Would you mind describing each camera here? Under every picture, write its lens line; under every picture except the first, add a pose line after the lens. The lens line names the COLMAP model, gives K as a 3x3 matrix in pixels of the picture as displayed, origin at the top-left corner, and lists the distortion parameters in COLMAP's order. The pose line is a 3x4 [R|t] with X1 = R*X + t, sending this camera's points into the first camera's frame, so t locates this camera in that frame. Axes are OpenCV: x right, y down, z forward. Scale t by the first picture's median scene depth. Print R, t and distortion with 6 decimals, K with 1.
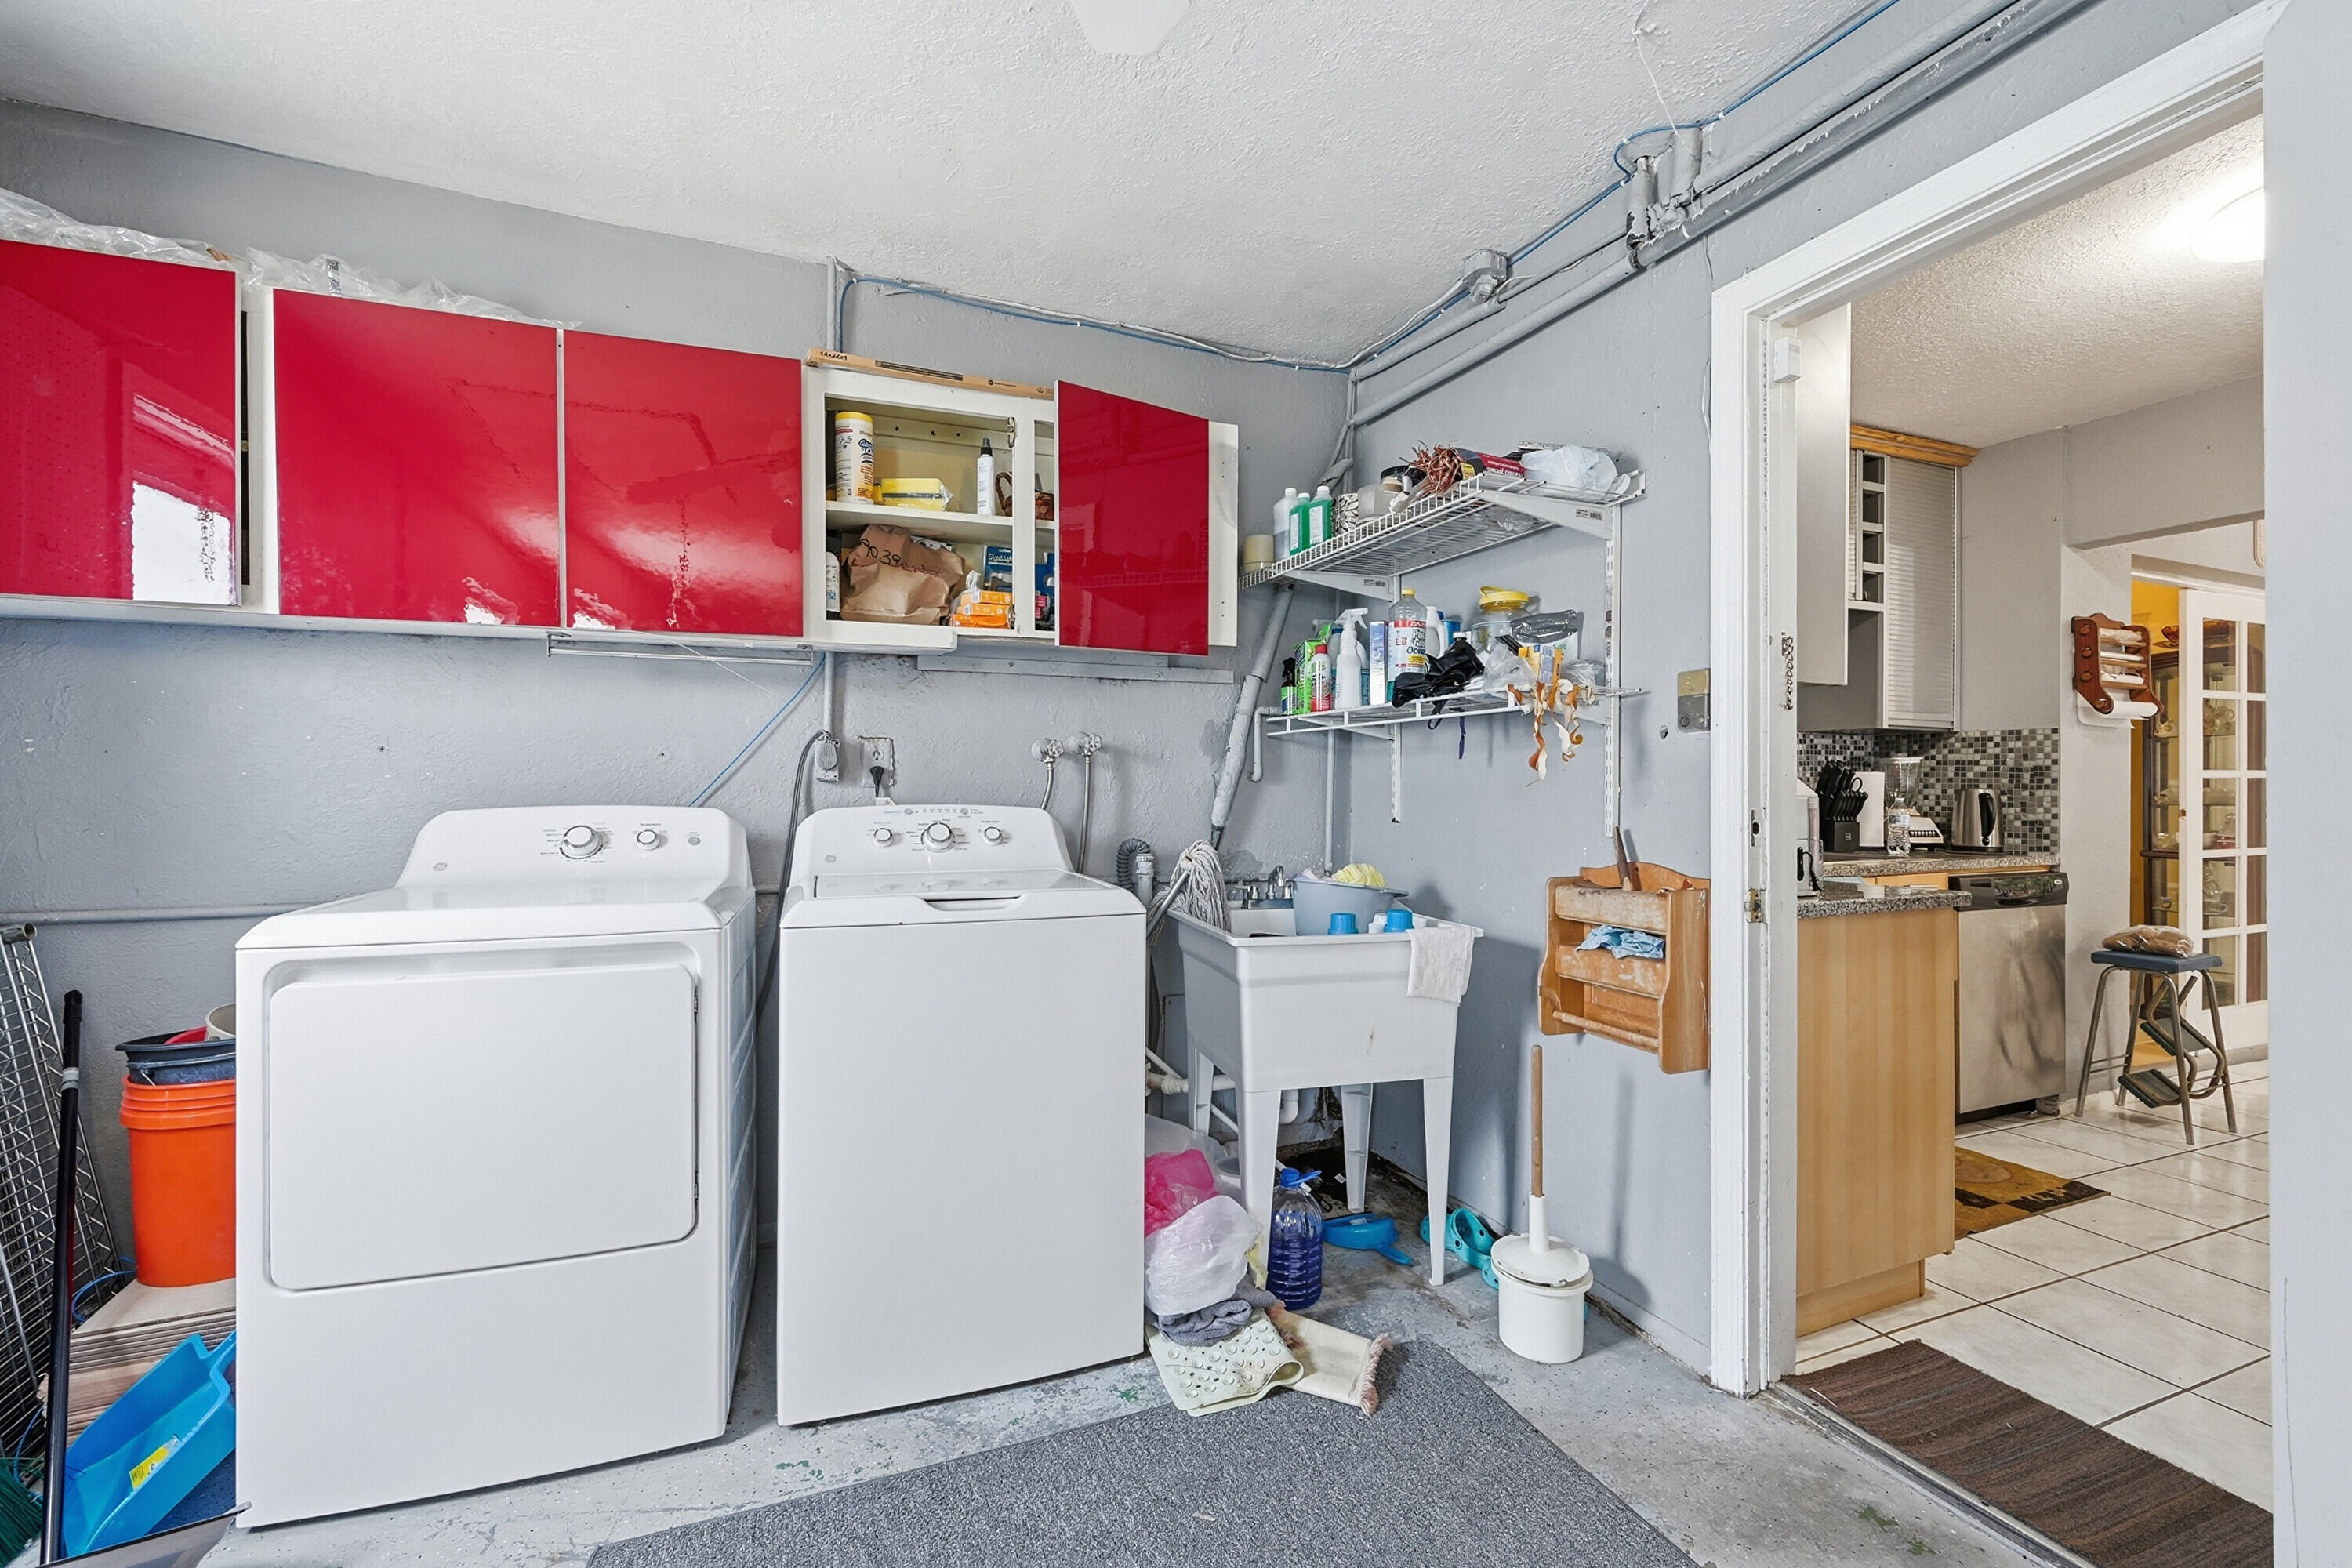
lens RADIAL K [[1005.9, 0, 1173.8], [0, 1005.9, 778.0], [0, 0, 1]] dist [0.002401, -0.000514]
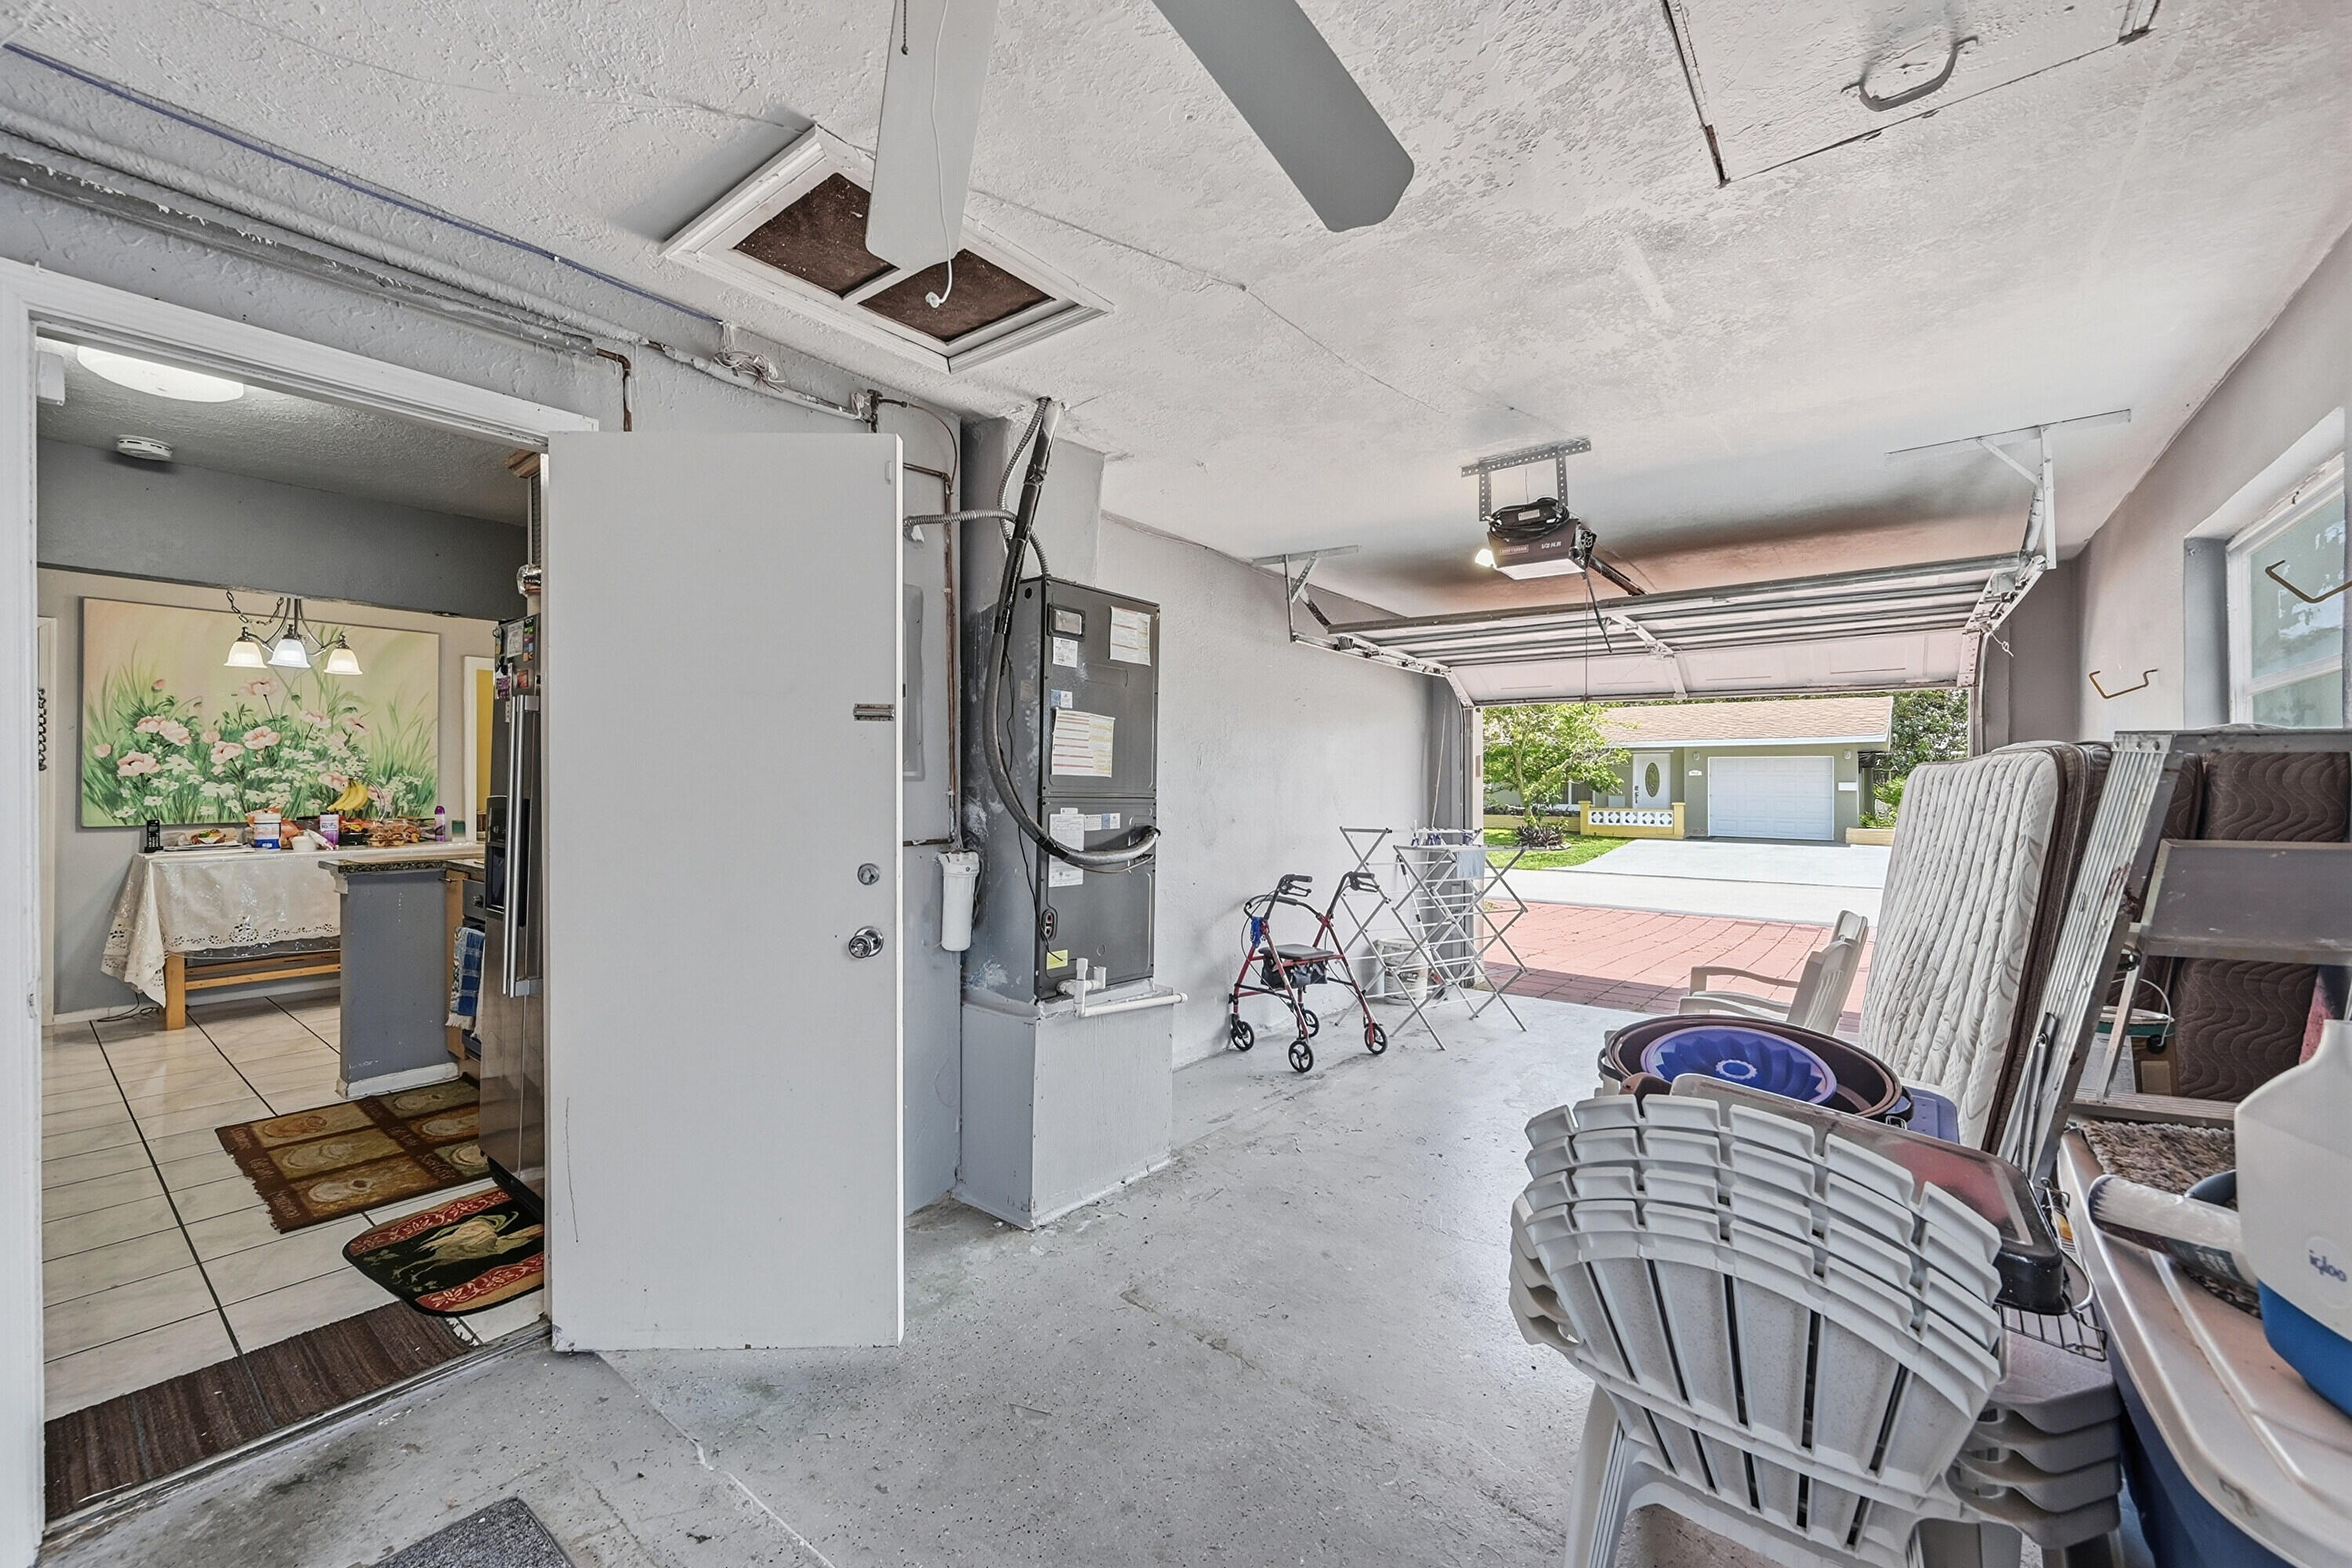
lens RADIAL K [[933.3, 0, 1163.2], [0, 933.3, 782.2], [0, 0, 1]] dist [-0.002991, 0.001279]
pose [[-0.490793, -0.009346, 0.871226, -0.313657], [-0.010194, 0.999936, 0.004984, -0.036472], [-0.871217, -0.006435, -0.490857, 0.291558]]
